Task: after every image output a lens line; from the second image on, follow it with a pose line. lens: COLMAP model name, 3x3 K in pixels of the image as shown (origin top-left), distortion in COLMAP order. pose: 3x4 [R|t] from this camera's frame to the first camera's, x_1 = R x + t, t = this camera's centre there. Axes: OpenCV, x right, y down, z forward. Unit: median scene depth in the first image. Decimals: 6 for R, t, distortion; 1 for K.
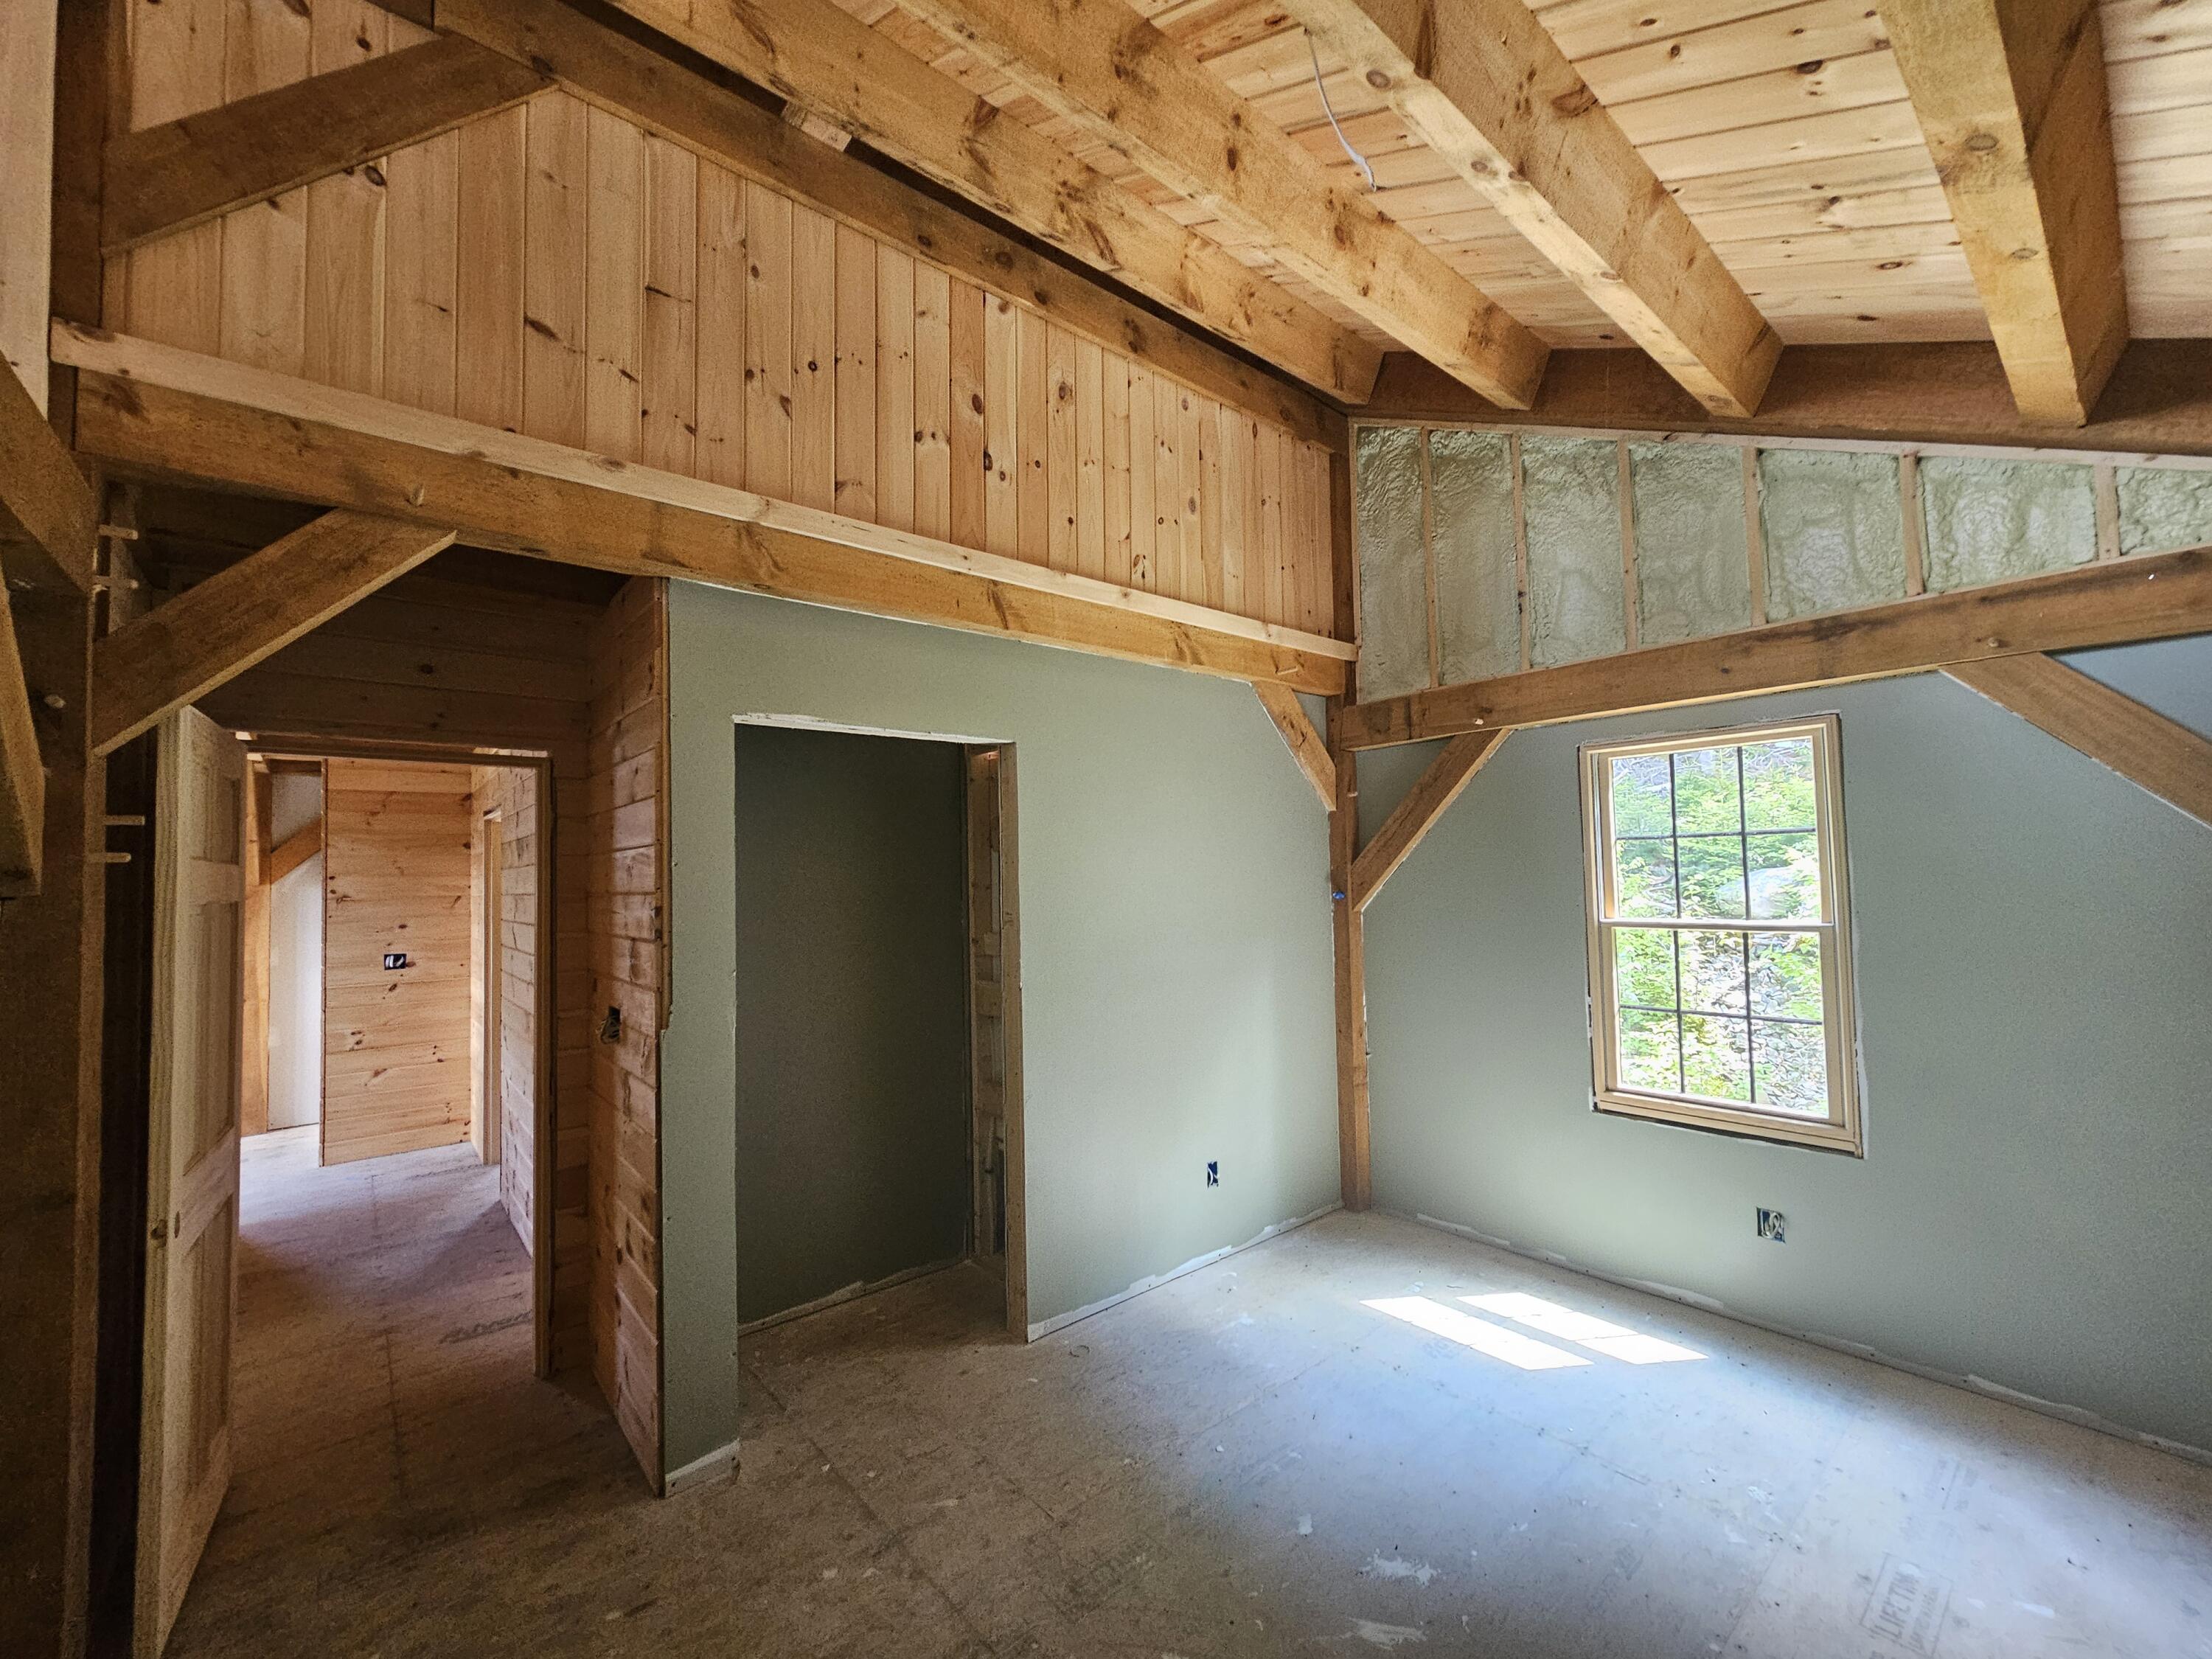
lens RADIAL K [[901.0, 0, 1105.0], [0, 901.0, 837.8], [0, 0, 1]] dist [0.004397, 0.000109]
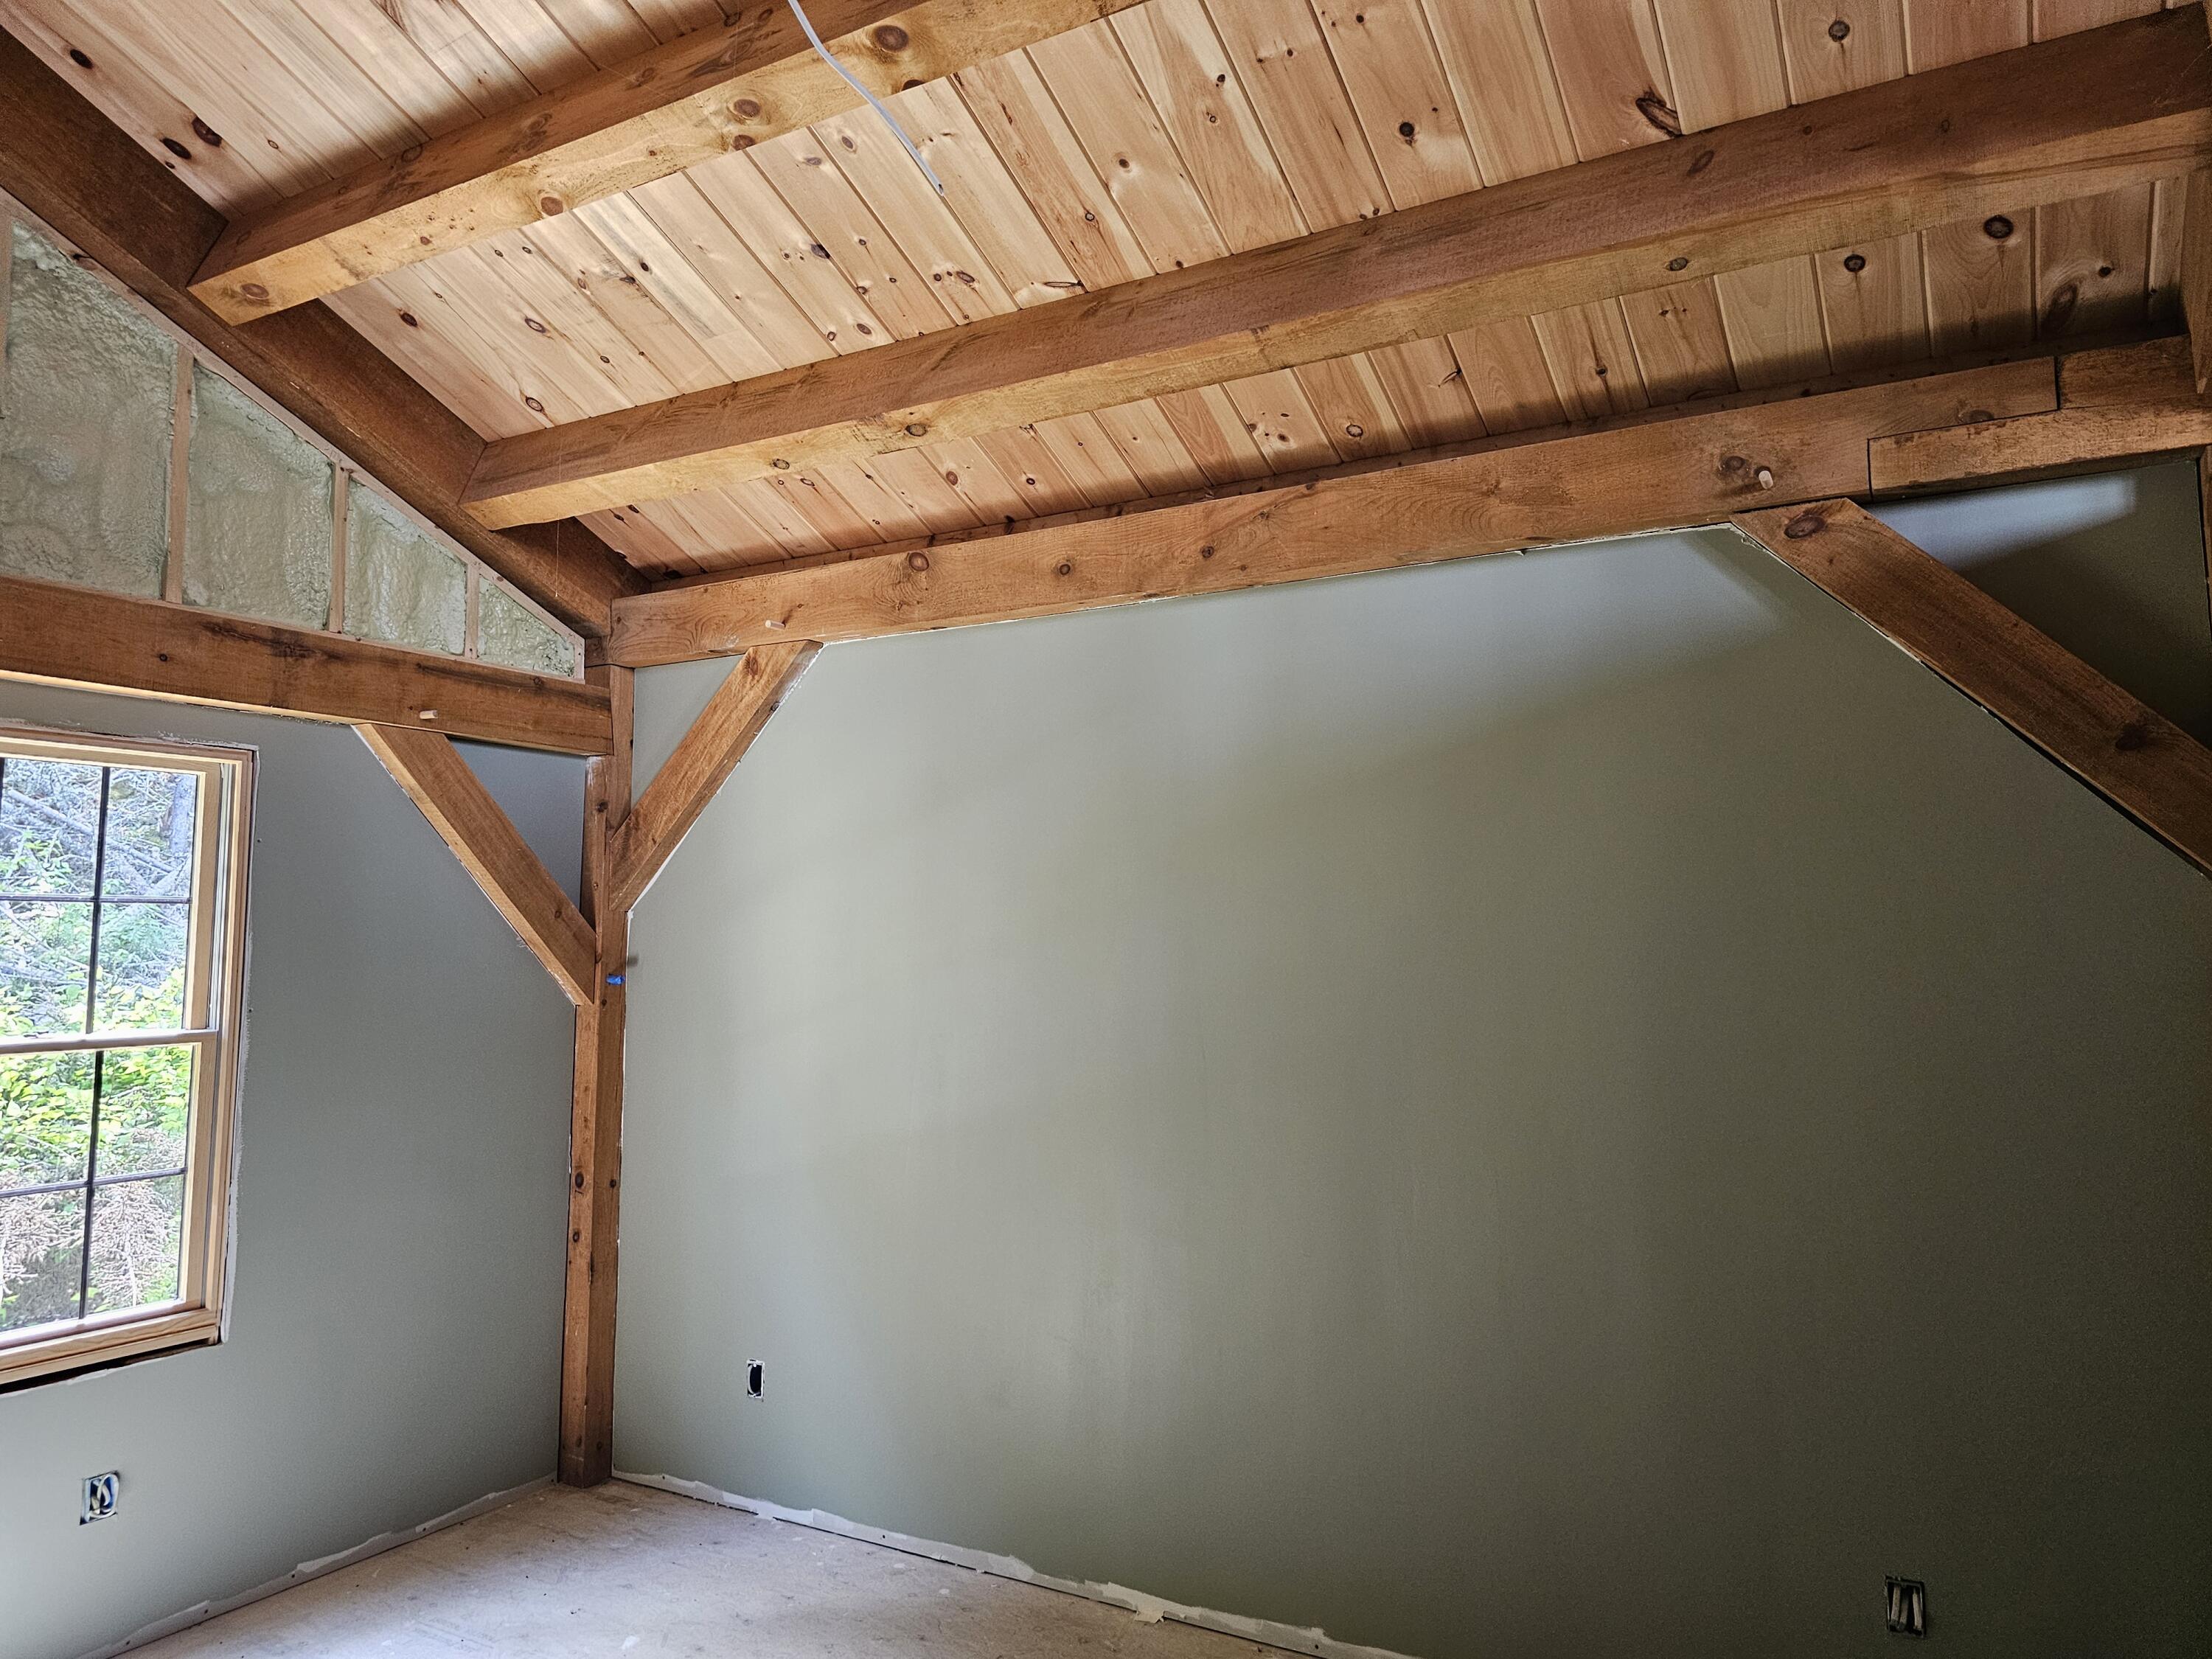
lens RADIAL K [[1490.8, 0, 1106.5], [0, 1490.8, 795.2], [0, 0, 1]] dist [-0.001684, -0.001133]
pose [[-0.339201, 0.119865, 0.933046, -0.641338], [-0.025979, 0.990277, -0.136662, 0.056144], [-0.940355, -0.070596, -0.332789, 0.778697]]
